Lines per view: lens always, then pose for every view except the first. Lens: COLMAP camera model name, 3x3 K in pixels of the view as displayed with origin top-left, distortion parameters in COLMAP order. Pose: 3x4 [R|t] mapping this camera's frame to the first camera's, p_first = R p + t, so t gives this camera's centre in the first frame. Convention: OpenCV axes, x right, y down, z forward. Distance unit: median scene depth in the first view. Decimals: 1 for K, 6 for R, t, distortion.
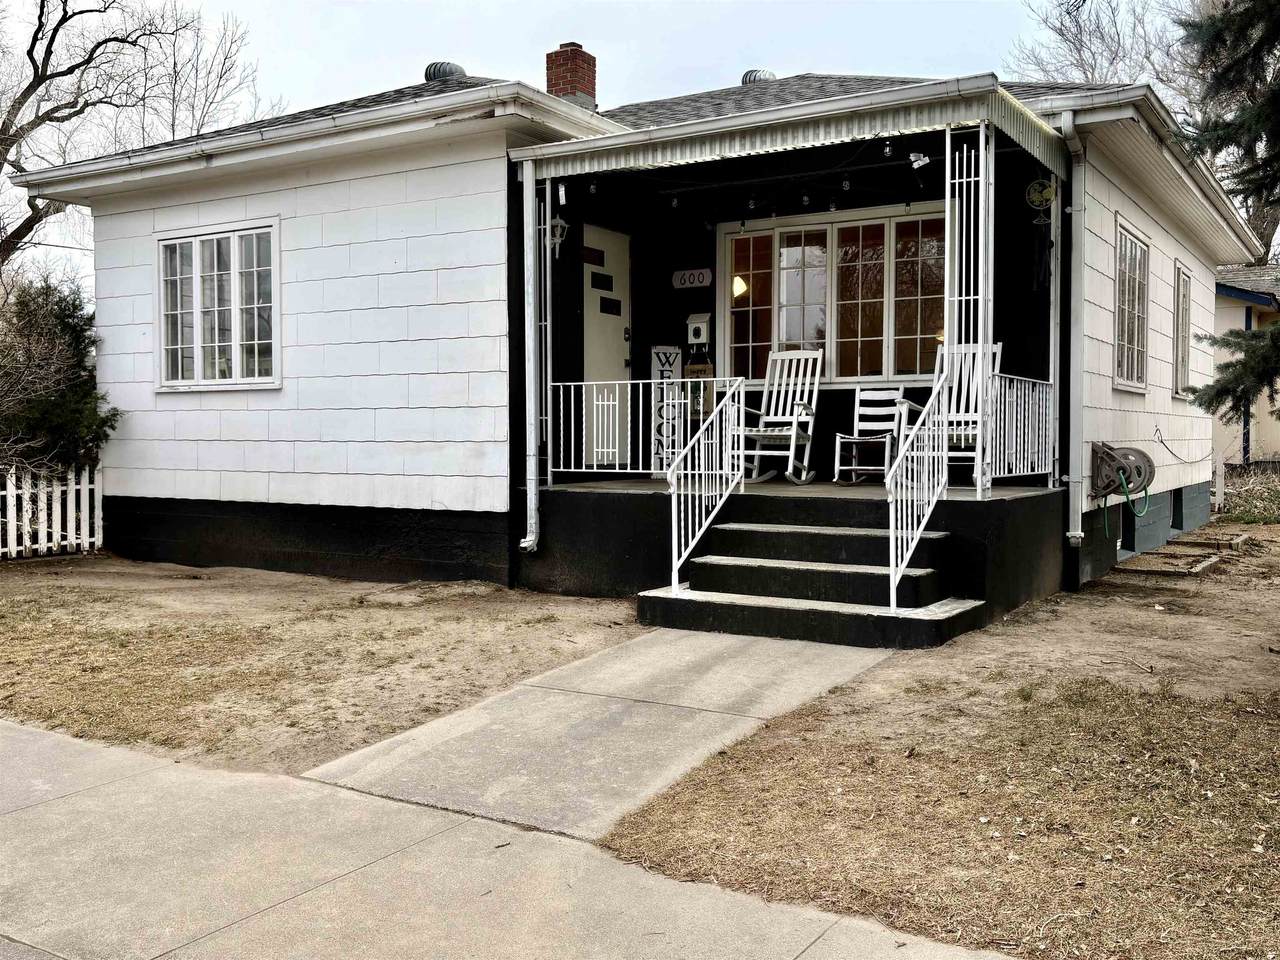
lens RADIAL K [[1219.9, 0, 640.0], [0, 1219.9, 480.0], [0, 0, 1]] dist [-0.001557, -0.000806]
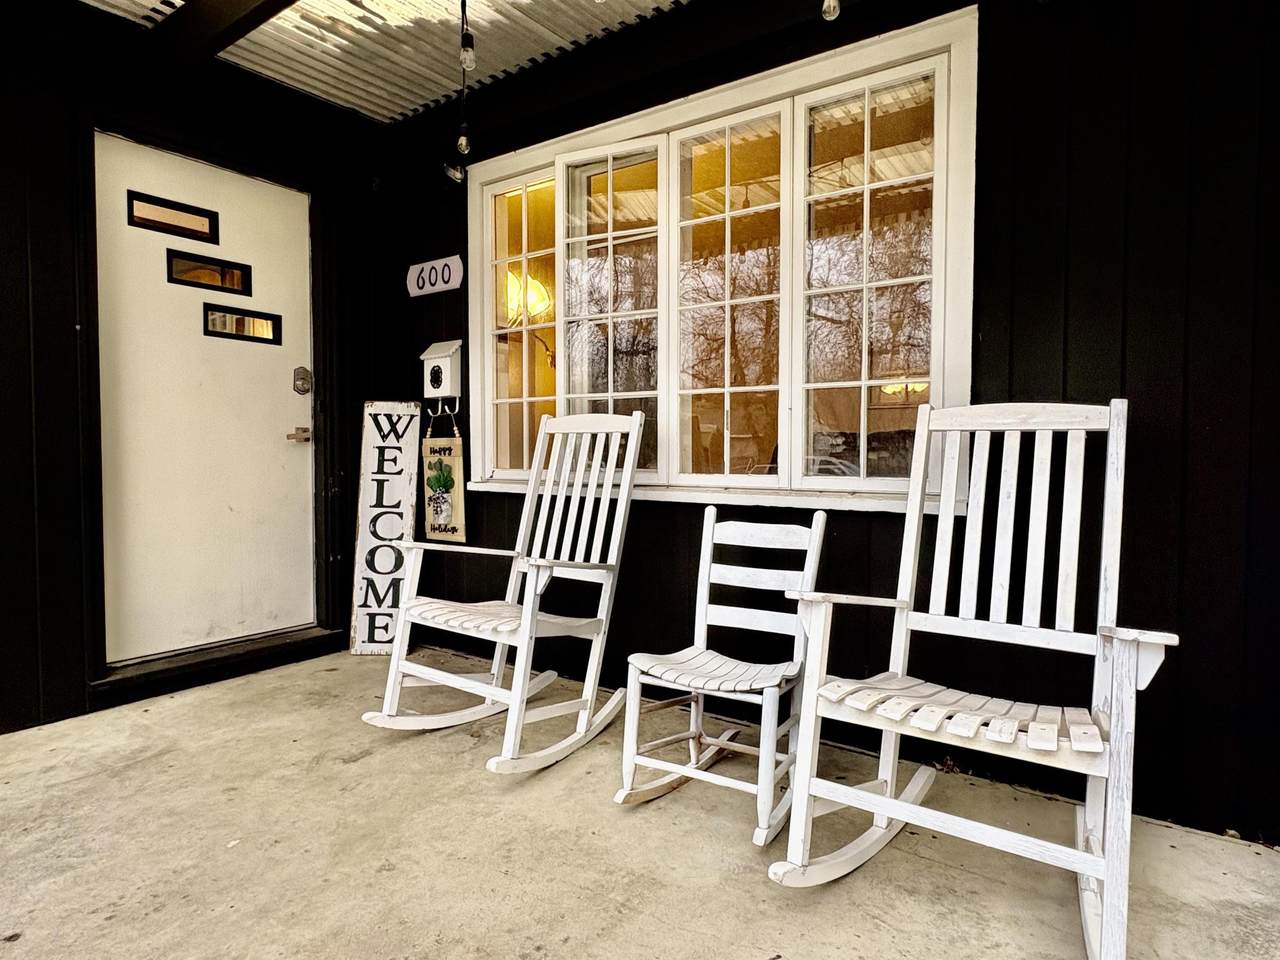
lens RADIAL K [[855.0, 0, 640.0], [0, 855.0, 480.0], [0, 0, 1]] dist [0.001661, 0.000282]
pose [[0.999869, -0.000534, -0.016200, 0.140397], [0.000443, 0.999984, -0.005637, -0.074280], [0.016202, 0.005629, 0.999853, 0.632490]]
